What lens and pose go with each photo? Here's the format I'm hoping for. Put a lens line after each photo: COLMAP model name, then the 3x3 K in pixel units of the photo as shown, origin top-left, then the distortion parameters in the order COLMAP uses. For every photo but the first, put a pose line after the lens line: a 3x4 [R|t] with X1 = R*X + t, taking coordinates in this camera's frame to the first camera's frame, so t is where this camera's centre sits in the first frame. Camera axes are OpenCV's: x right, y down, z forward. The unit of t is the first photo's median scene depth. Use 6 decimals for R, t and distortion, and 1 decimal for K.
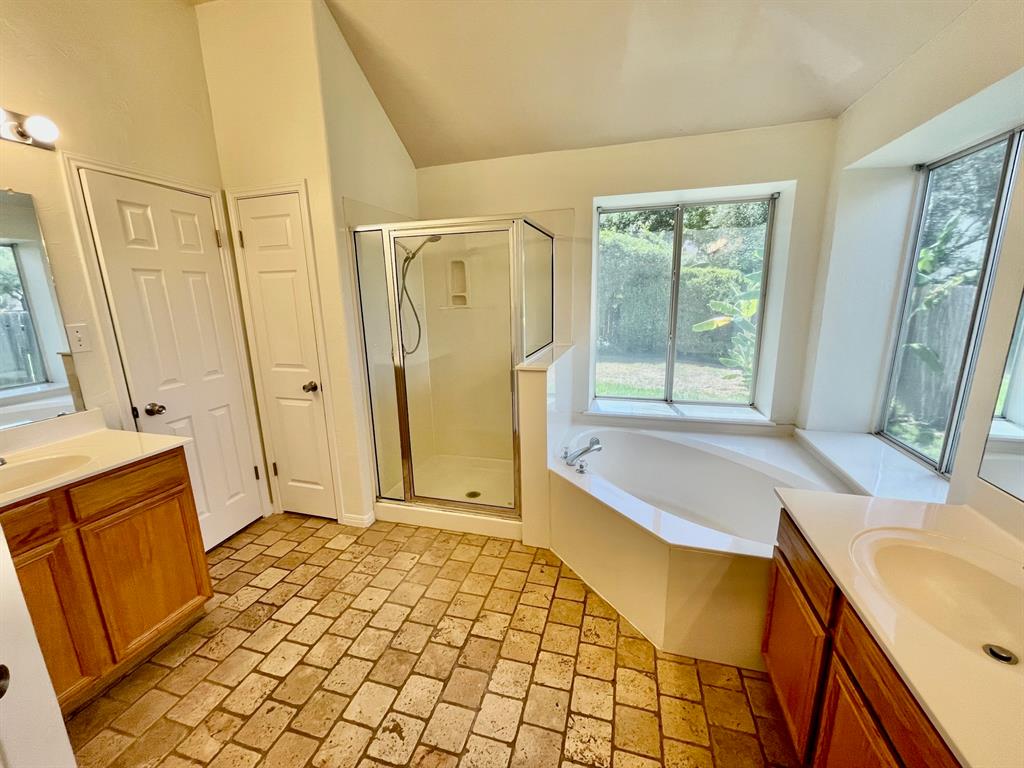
lens RADIAL K [[413.4, 0, 511.9], [0, 413.4, 386.2], [0, 0, 1]] dist [0.003654, 0.000363]
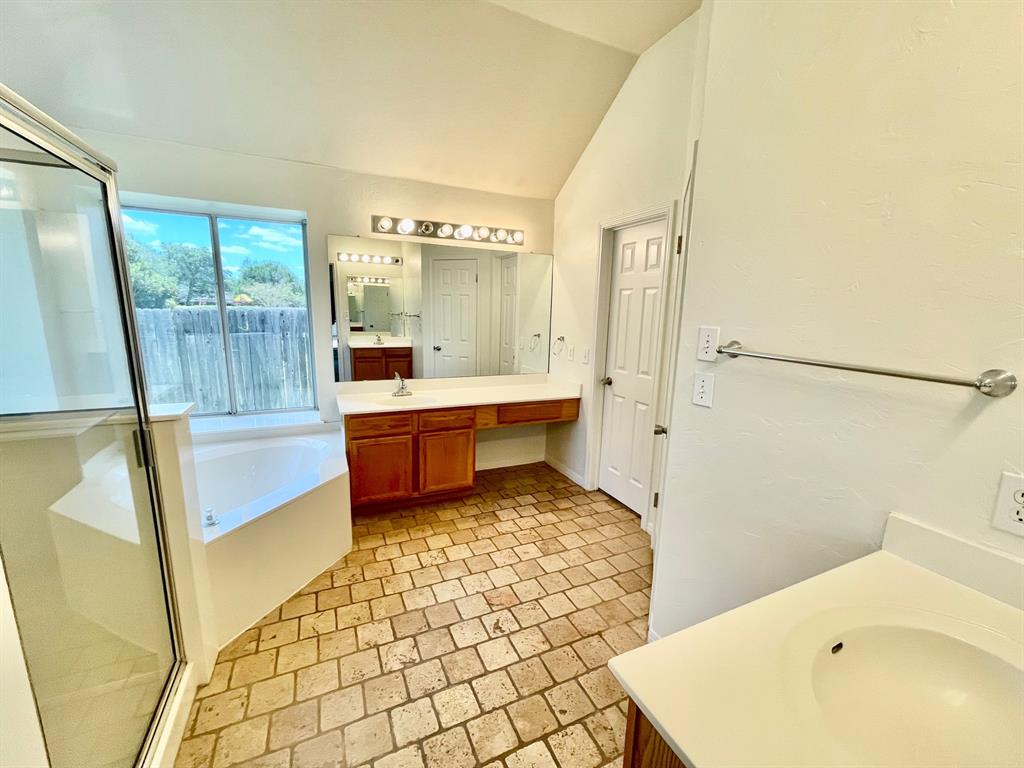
lens RADIAL K [[413.4, 0, 511.5], [0, 413.4, 386.2], [0, 0, 1]] dist [0.003654, 0.000363]
pose [[-0.651994, -0.136104, 0.745908, -1.100015], [0.150649, 0.940891, 0.303364, -0.277592], [-0.743107, 0.310162, -0.592951, 1.389159]]
